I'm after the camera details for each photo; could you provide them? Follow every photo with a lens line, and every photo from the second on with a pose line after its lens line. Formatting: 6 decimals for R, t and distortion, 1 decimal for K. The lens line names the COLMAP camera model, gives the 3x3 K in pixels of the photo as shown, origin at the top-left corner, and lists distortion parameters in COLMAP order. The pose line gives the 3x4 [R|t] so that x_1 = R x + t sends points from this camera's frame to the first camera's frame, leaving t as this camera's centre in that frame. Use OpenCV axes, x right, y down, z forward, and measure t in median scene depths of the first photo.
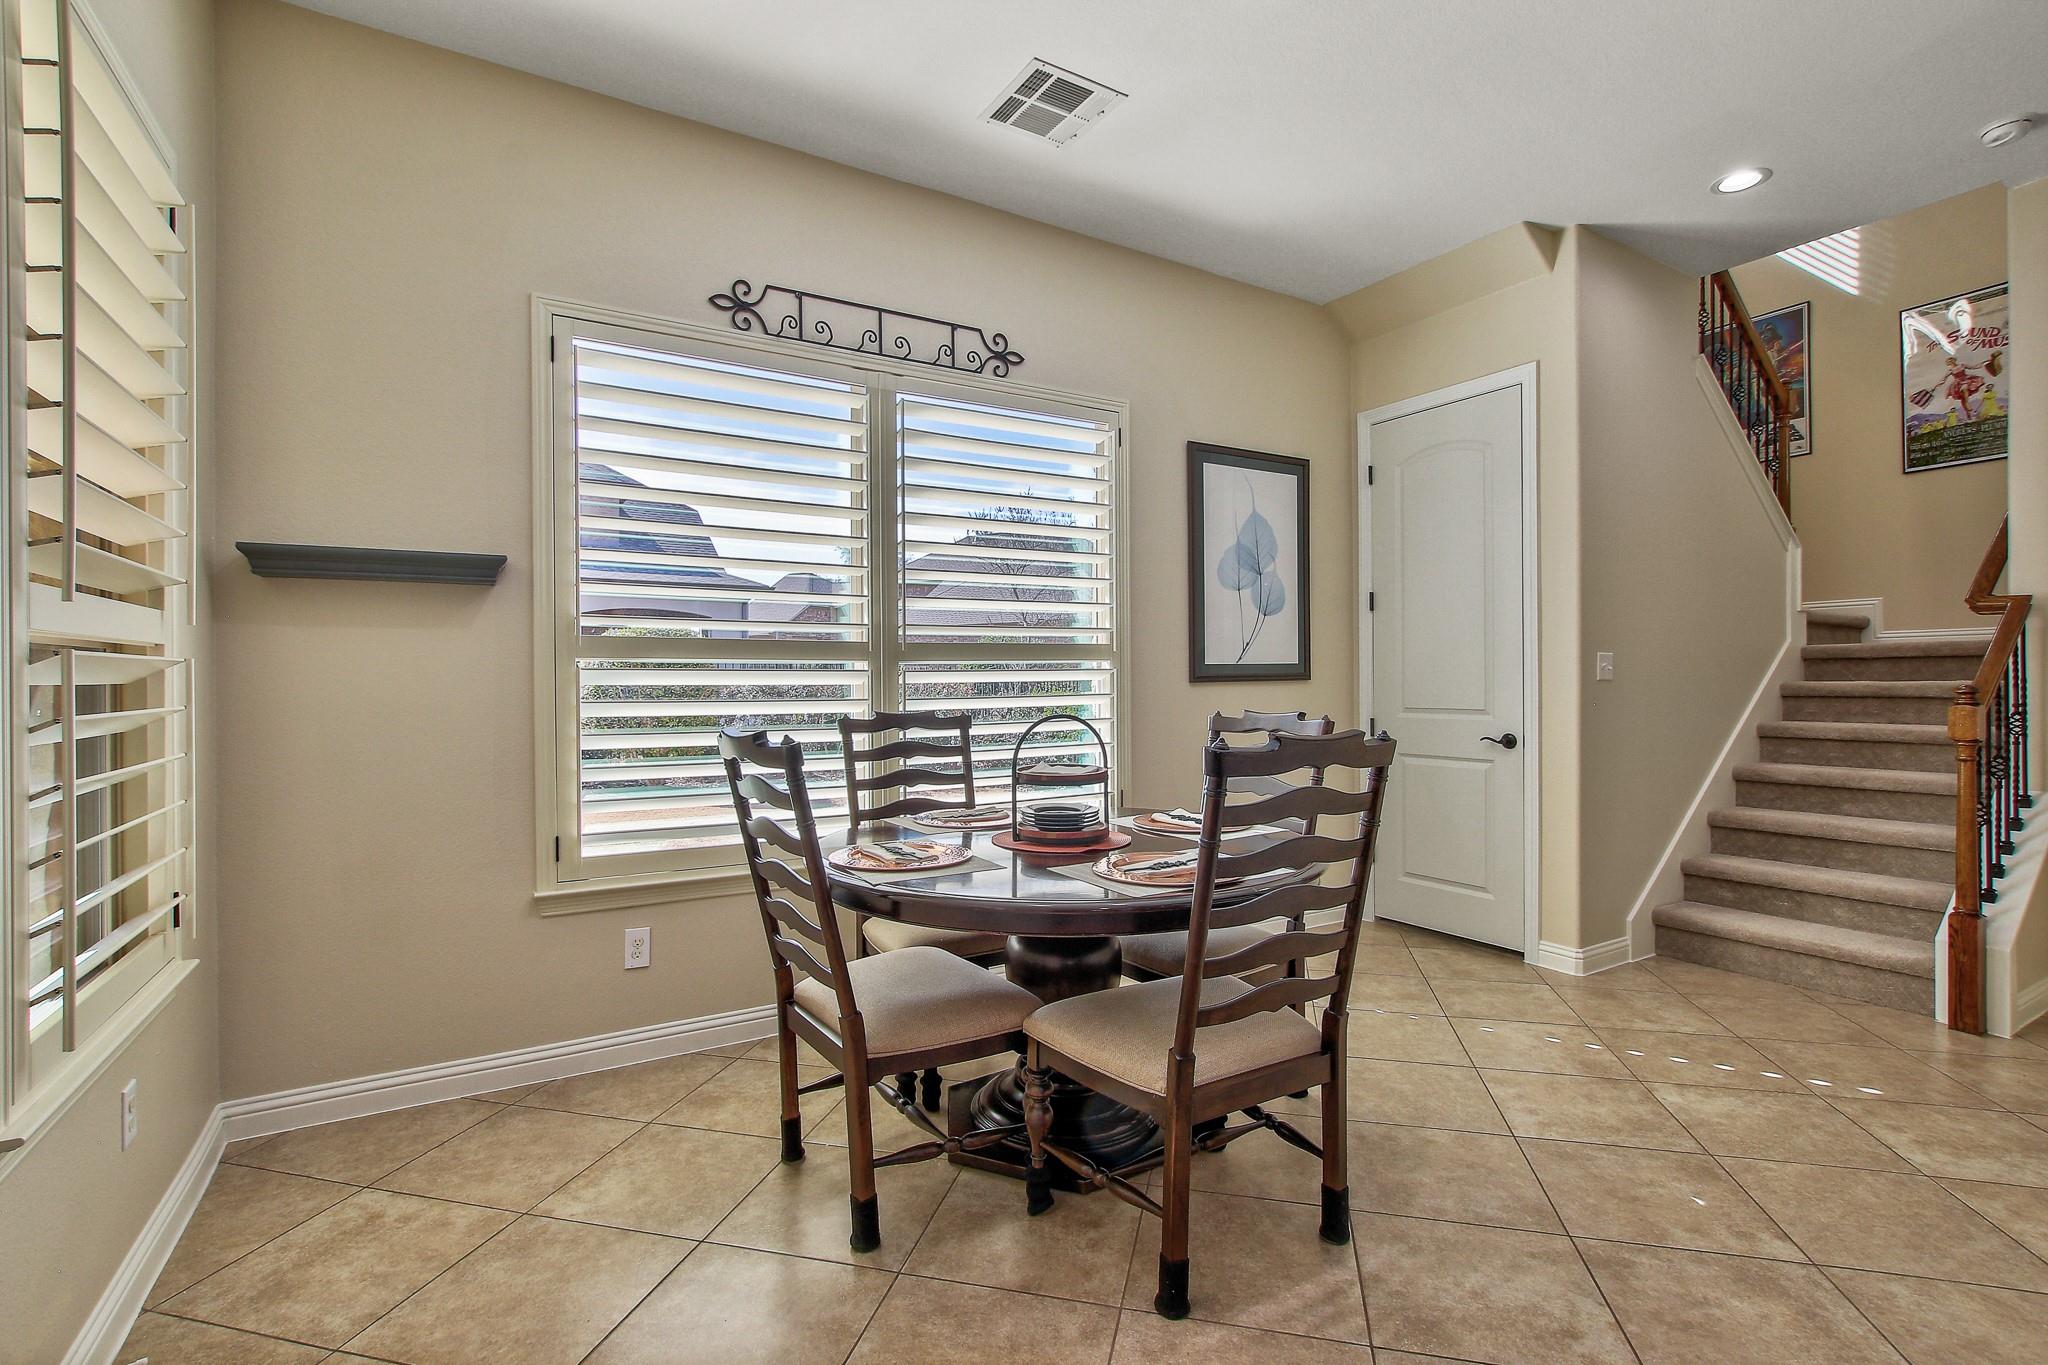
lens RADIAL K [[947.3, 0, 1027.7], [0, 947.3, 695.9], [0, 0, 1]] dist [-0.007962, -0.000559]
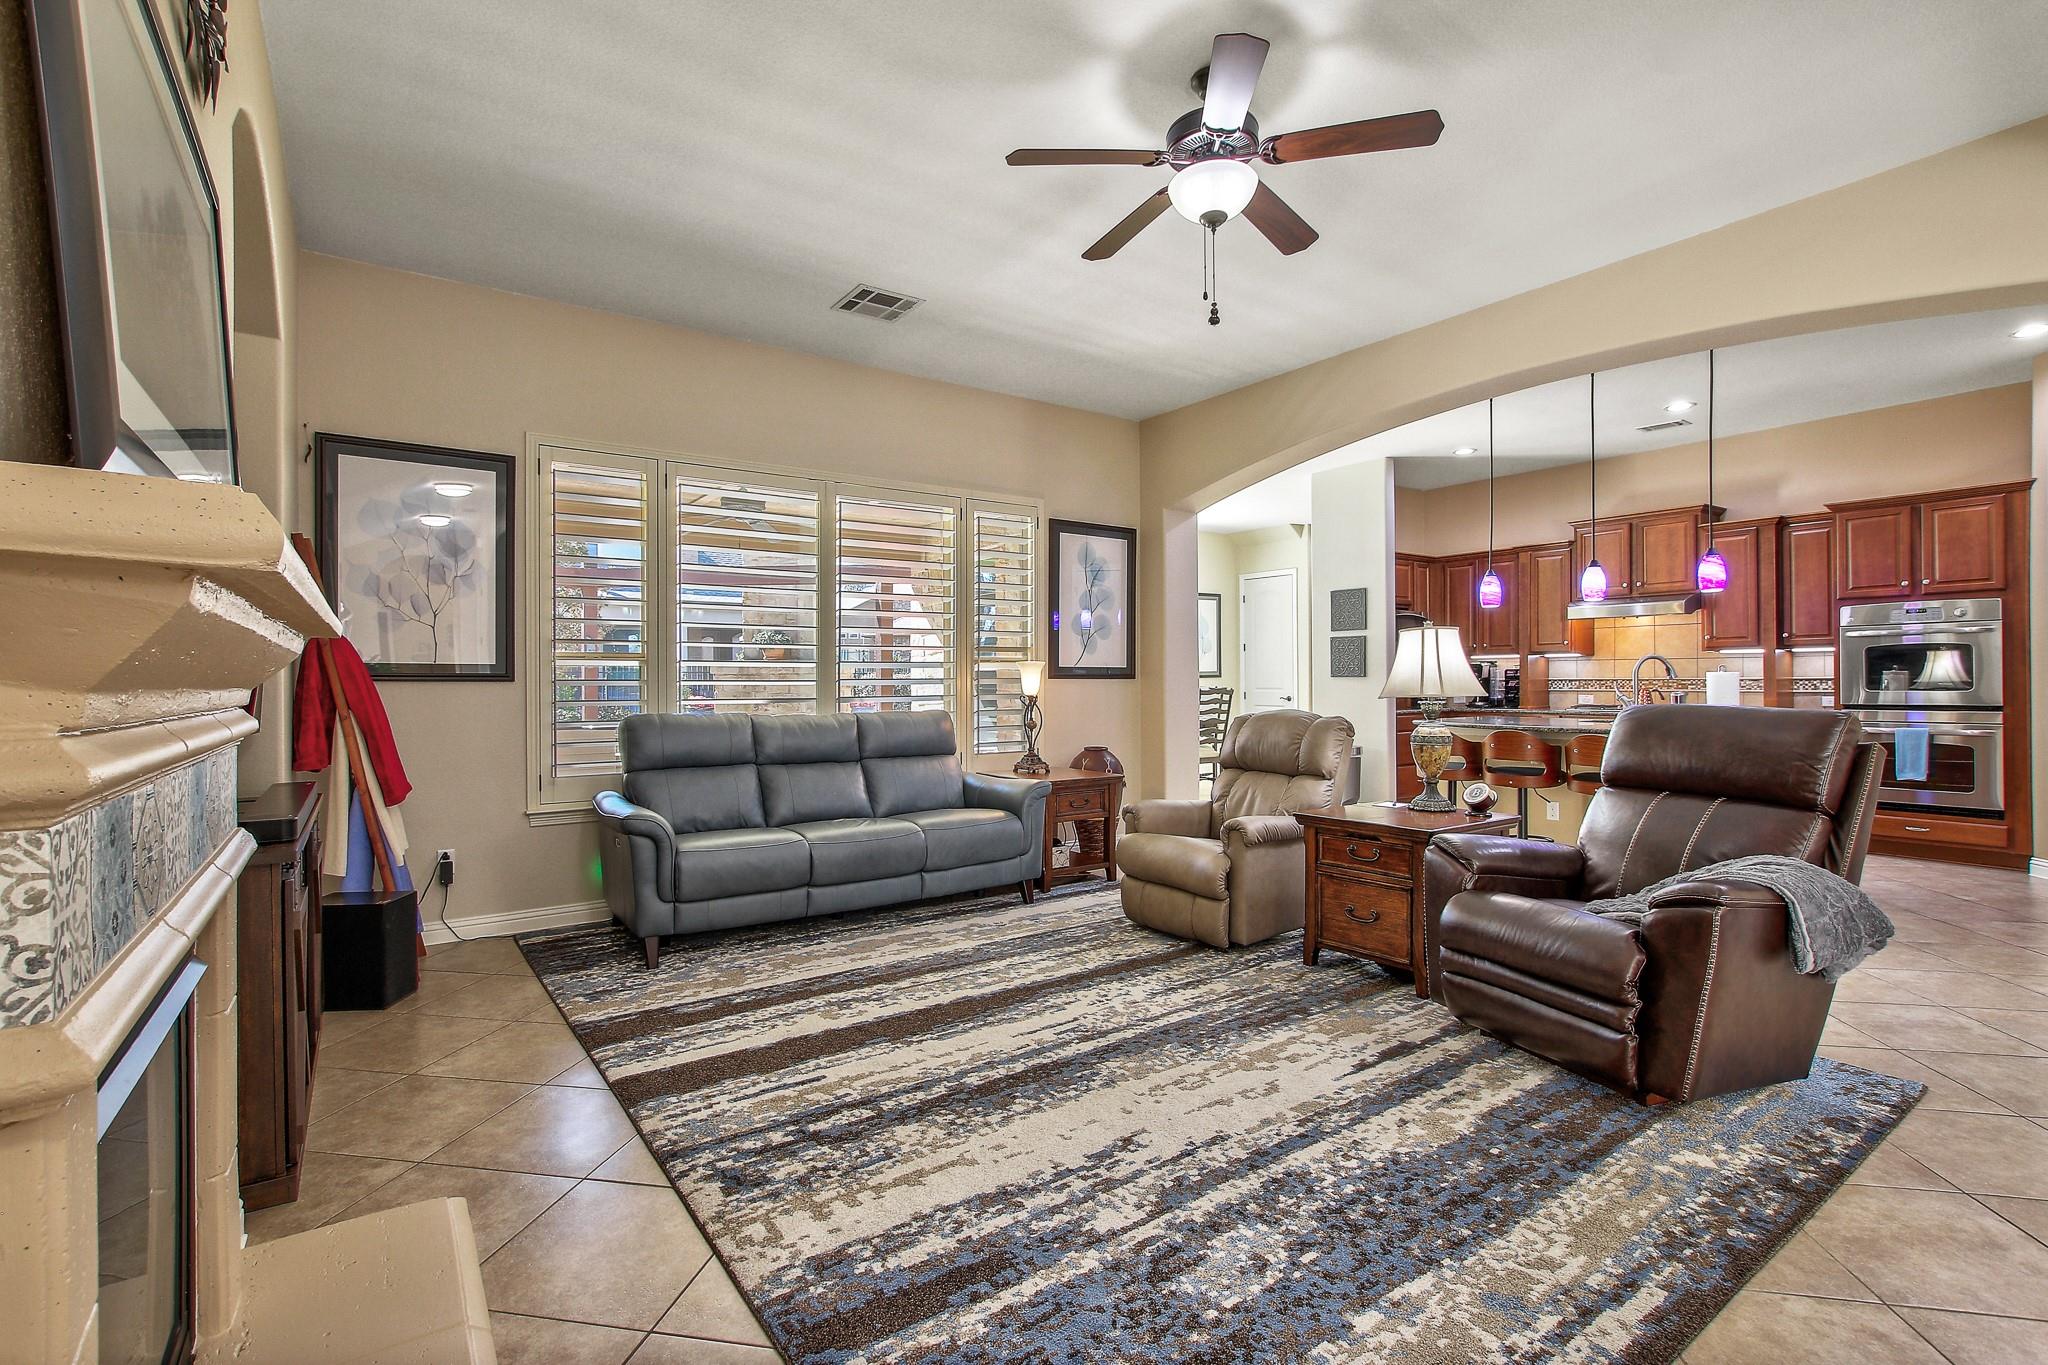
lens RADIAL K [[940.3, 0, 1014.9], [0, 940.3, 680.5], [0, 0, 1]] dist [-0.016995, 0.004557]
pose [[0.998225, -0.002803, 0.059484, -0.622172], [0.003751, 0.999868, -0.015826, 0.045143], [-0.059431, 0.016021, 0.998104, -2.276148]]
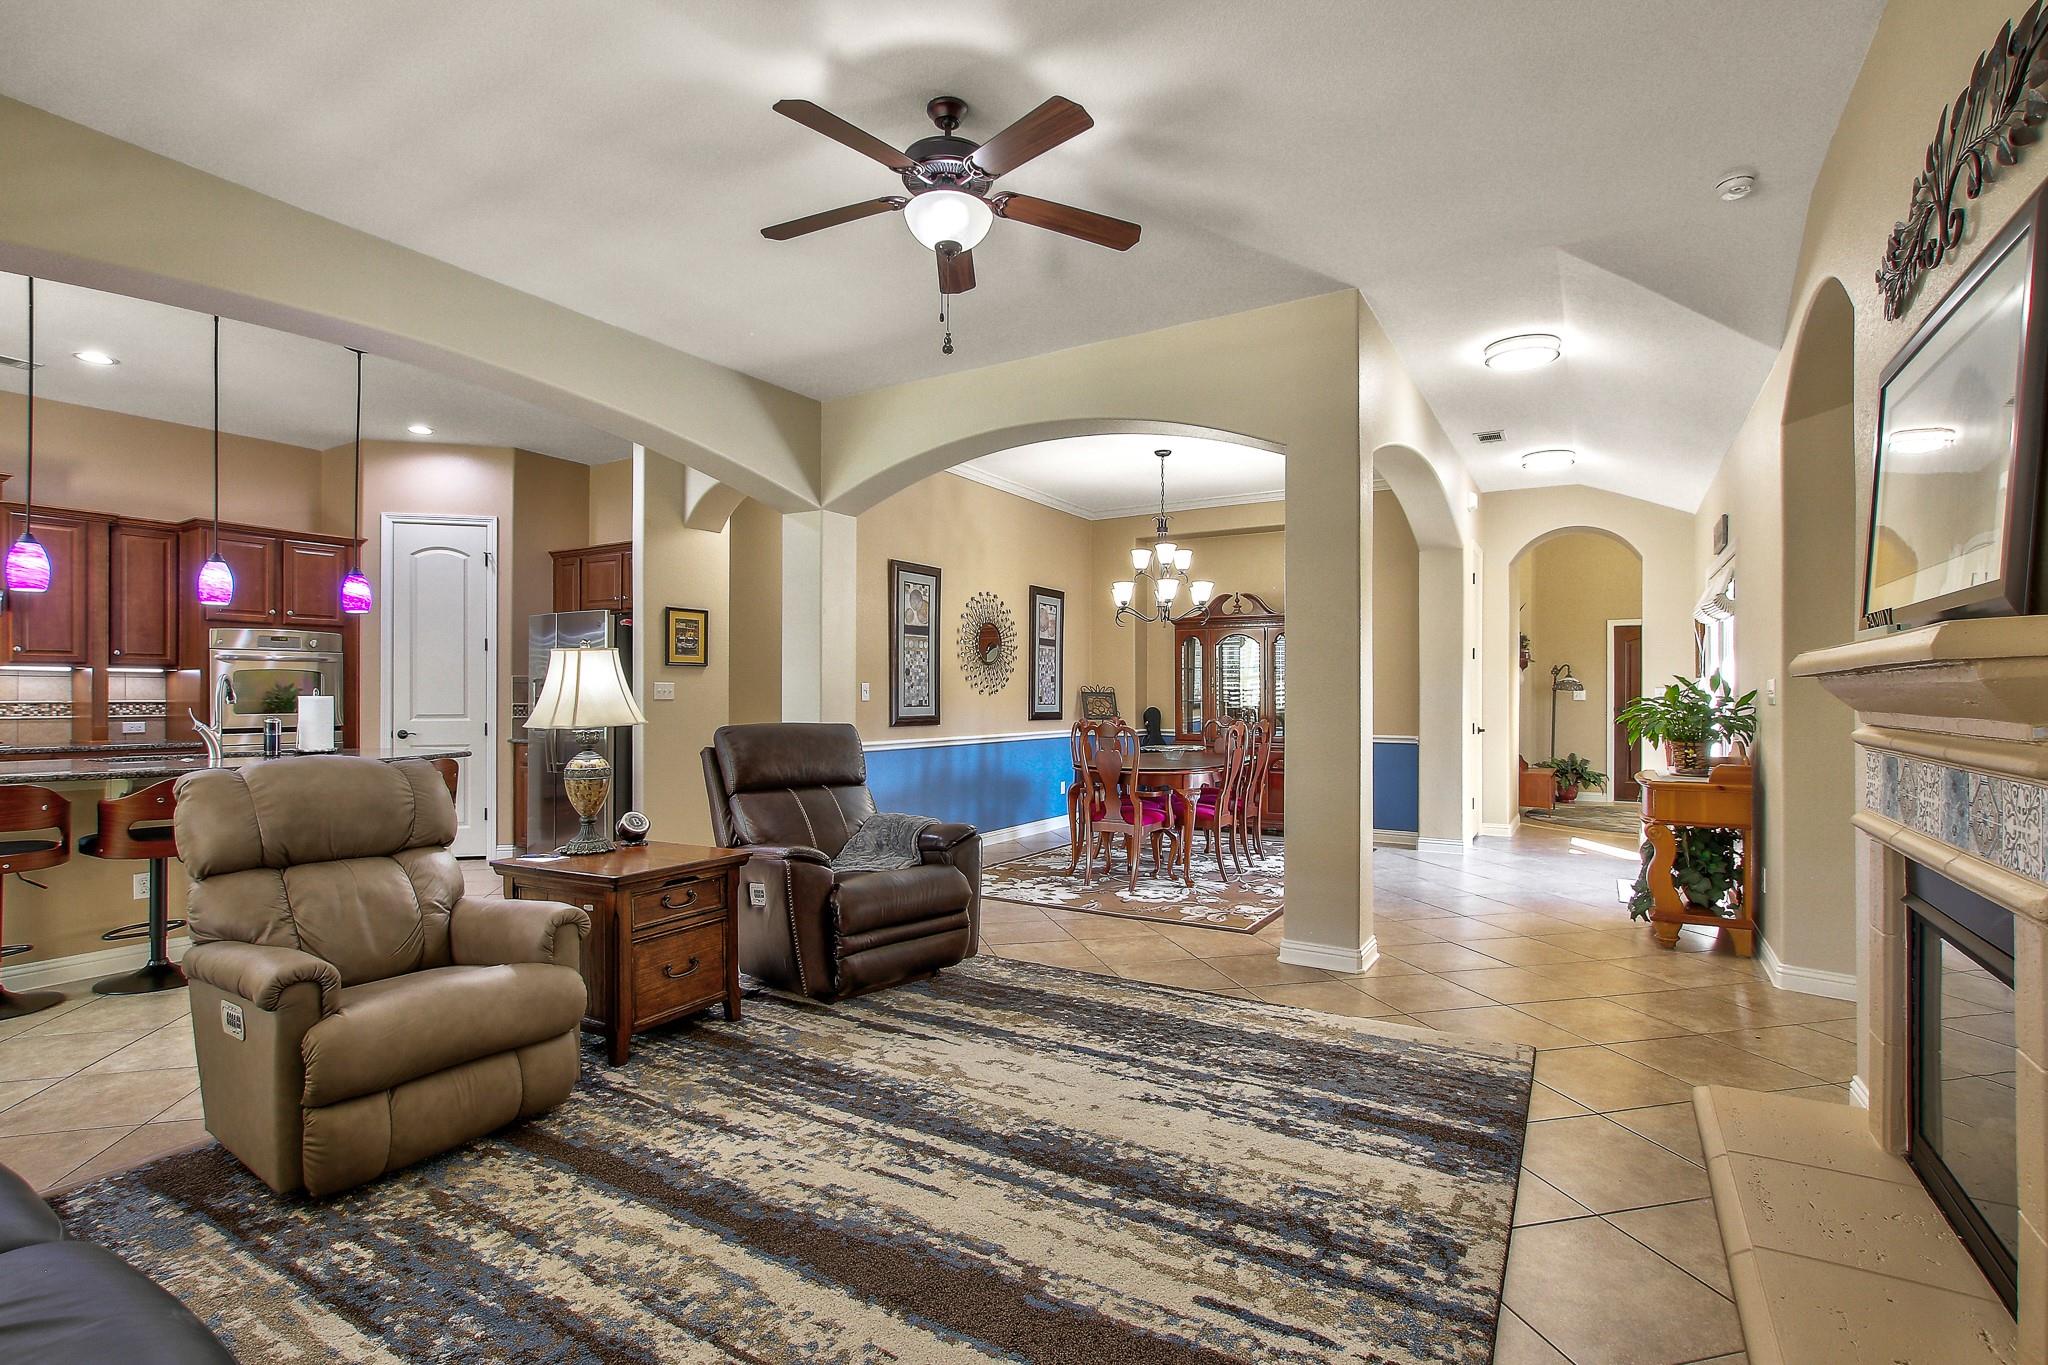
lens RADIAL K [[947.3, 0, 1027.7], [0, 947.3, 695.9], [0, 0, 1]] dist [-0.007962, -0.000559]
pose [[-0.462261, 0.000331, 0.886744, -1.228606], [0.012478, 0.999903, 0.006132, 0.013067], [-0.886656, 0.013899, -0.462221, -1.025046]]
